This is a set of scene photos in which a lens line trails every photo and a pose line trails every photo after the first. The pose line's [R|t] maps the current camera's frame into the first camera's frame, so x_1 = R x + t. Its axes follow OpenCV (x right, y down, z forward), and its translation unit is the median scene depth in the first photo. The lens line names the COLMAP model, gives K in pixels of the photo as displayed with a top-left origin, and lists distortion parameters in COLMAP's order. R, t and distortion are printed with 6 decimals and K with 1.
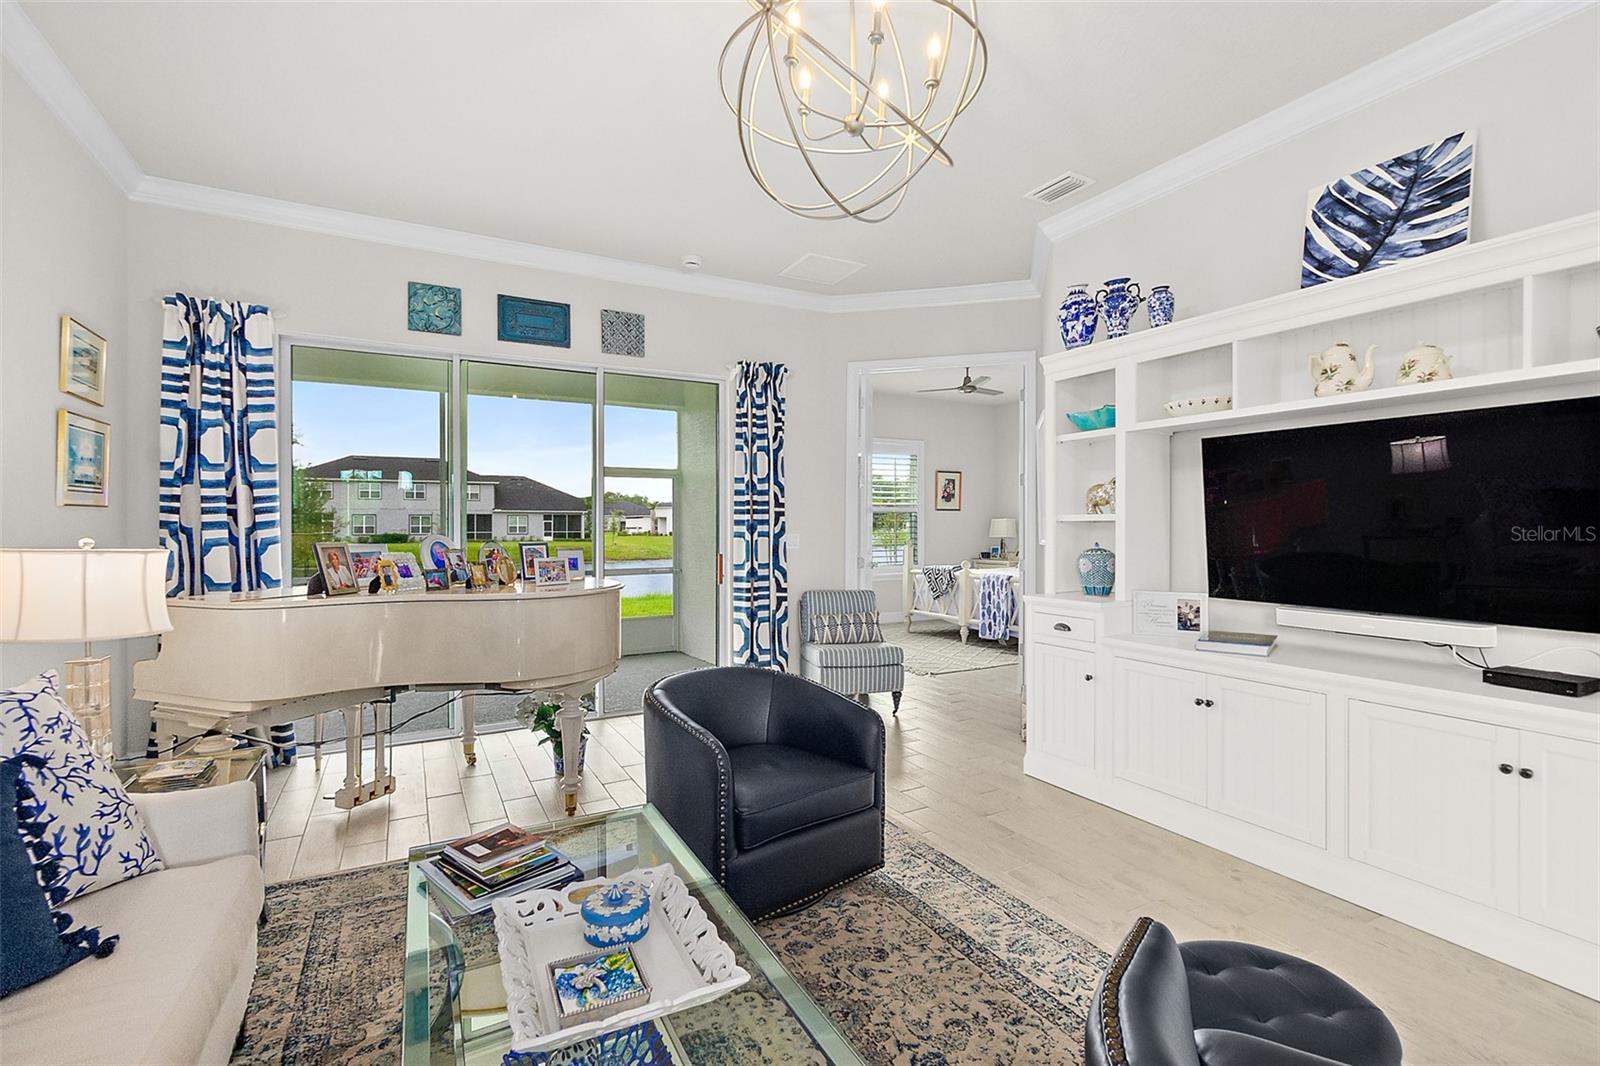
lens RADIAL K [[703.1, 0, 785.9], [0, 703.1, 528.5], [0, 0, 1]] dist [-0.002337, -0.000279]
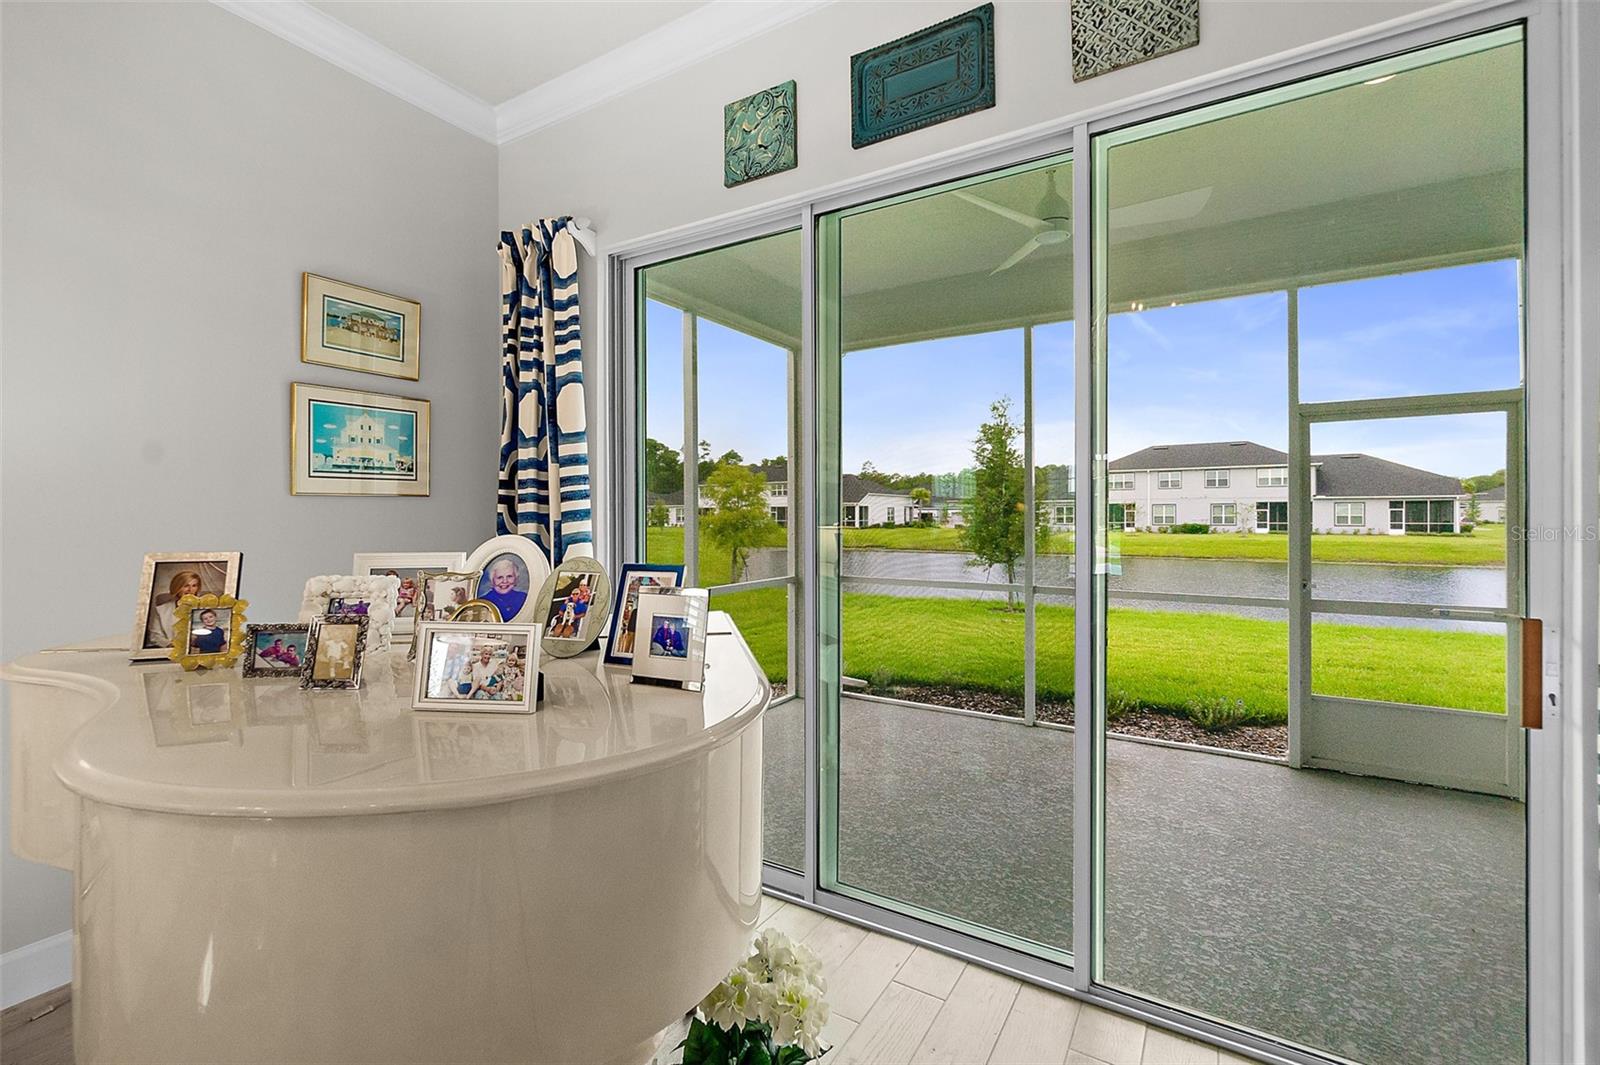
lens RADIAL K [[703.1, 0, 785.3], [0, 703.1, 508.6], [0, 0, 1]] dist [-0.002337, -0.000279]
pose [[0.492327, -0.010453, -0.870347, 0.002147], [-0.001682, 0.999915, -0.012961, -0.004077], [0.870409, 0.007845, 0.492268, 0.844507]]
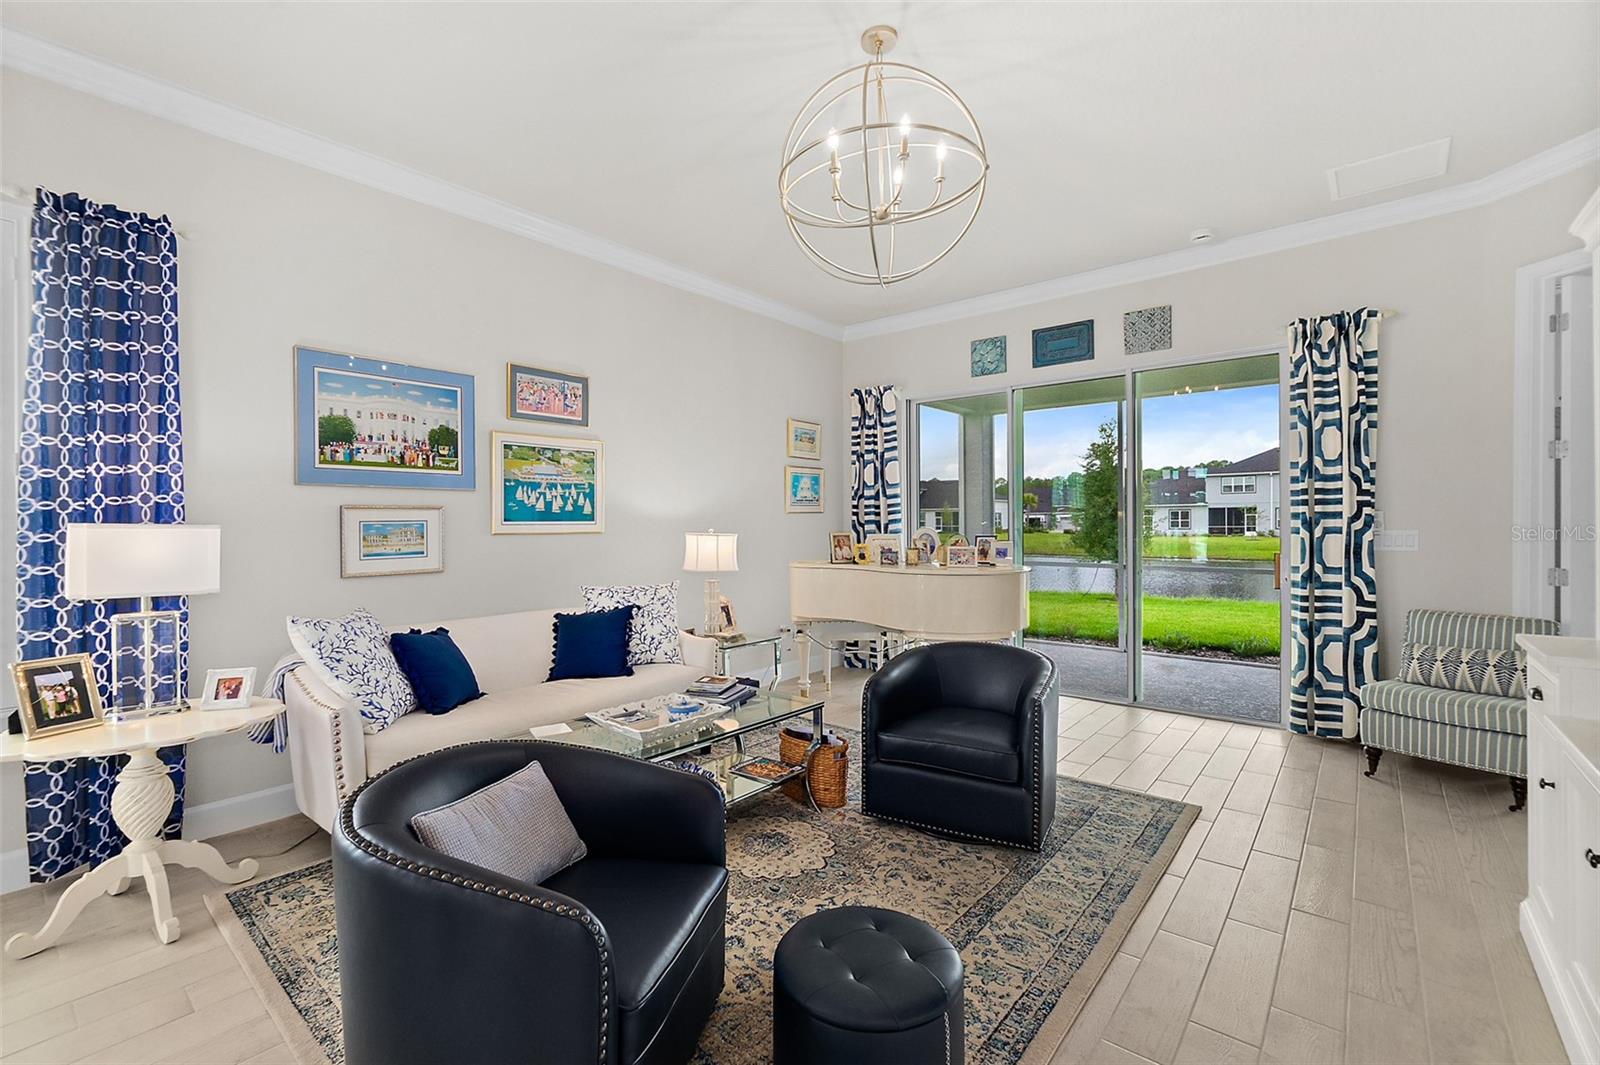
lens RADIAL K [[703.1, 0, 790.6], [0, 703.1, 522.4], [0, 0, 1]] dist [-0.002337, -0.000279]
pose [[0.372405, -0.002542, -0.928067, 0.661179], [0.002648, 0.999995, -0.001676, -0.001549], [0.928066, -0.001833, 0.372410, 0.191914]]
